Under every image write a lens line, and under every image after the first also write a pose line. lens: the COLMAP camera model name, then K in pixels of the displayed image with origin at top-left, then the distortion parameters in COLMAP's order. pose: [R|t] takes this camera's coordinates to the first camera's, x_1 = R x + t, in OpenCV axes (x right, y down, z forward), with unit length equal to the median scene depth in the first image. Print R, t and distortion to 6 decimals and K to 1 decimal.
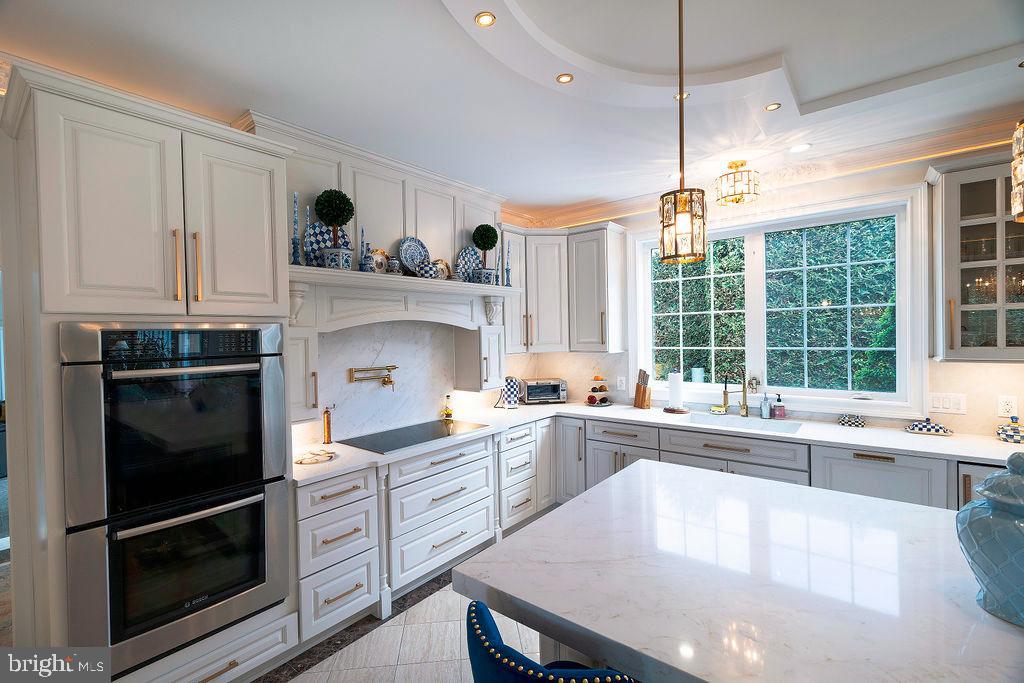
lens RADIAL K [[418.1, 0, 512.0], [0, 418.1, 341.5], [0, 0, 1]] dist [-0.068090, 0.000139]
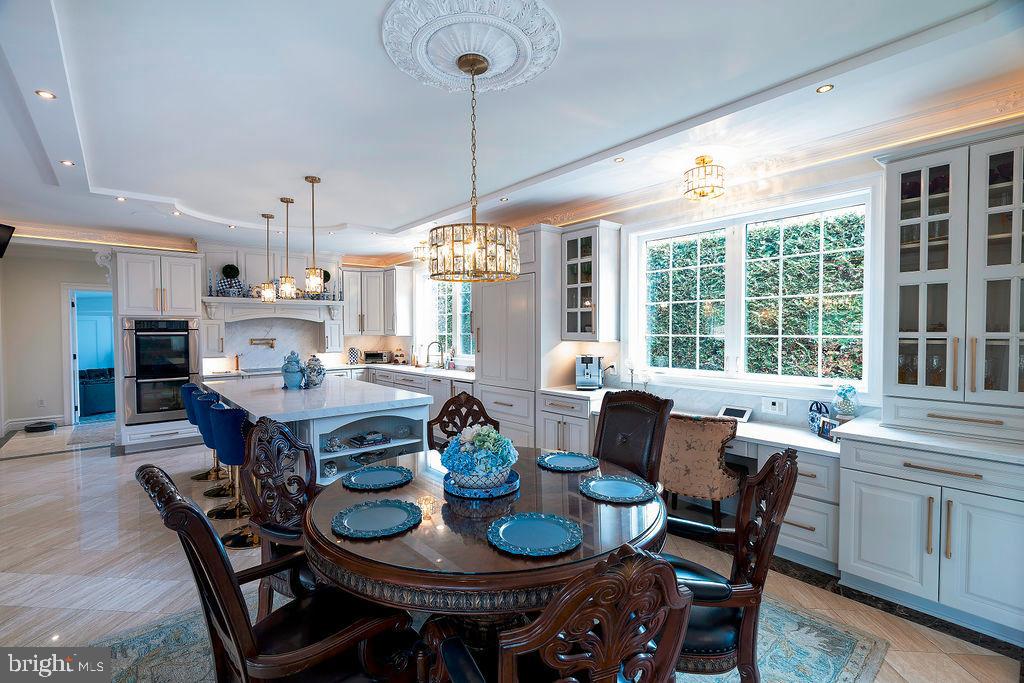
lens RADIAL K [[457.4, 0, 512.0], [0, 457.4, 341.5], [0, 0, 1]] dist [0.003318, 0.000087]
pose [[0.988925, 0.014284, -0.147728, 1.092836], [-0.012428, 0.999832, 0.013475, 0.022931], [0.147896, -0.011489, 0.988936, -0.972334]]
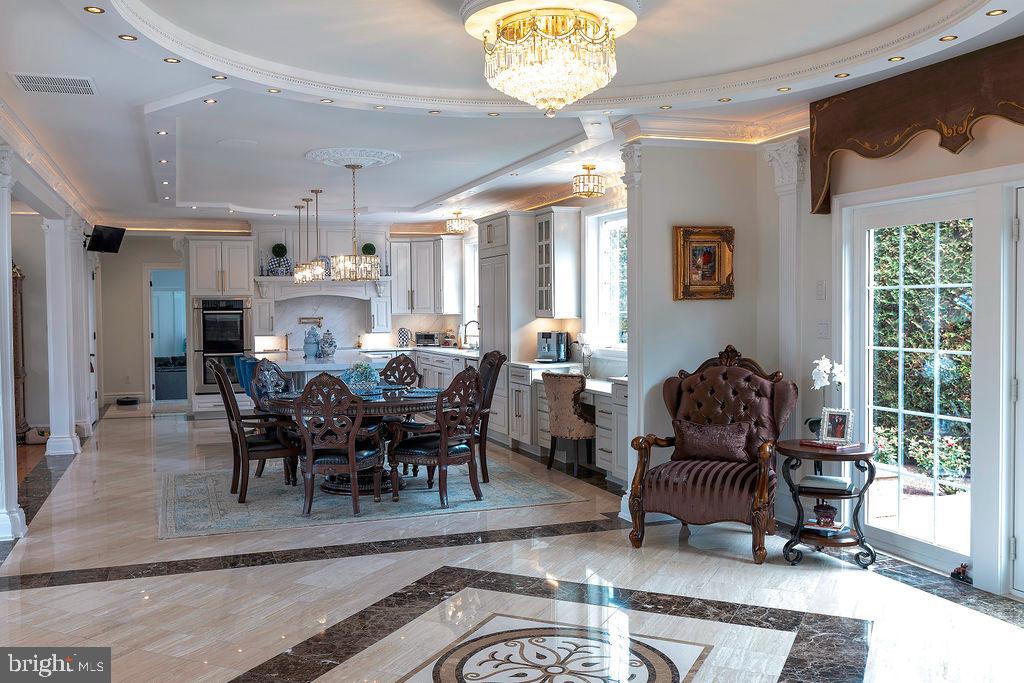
lens RADIAL K [[915.7, 0, 514.6], [0, 915.7, 335.4], [0, 0, 1]] dist [0.000180, -0.003957]
pose [[0.876675, 0.021046, -0.480622, 2.308514], [-0.010563, 0.999644, 0.024507, 0.023620], [0.480966, -0.016408, 0.876585, -2.099964]]
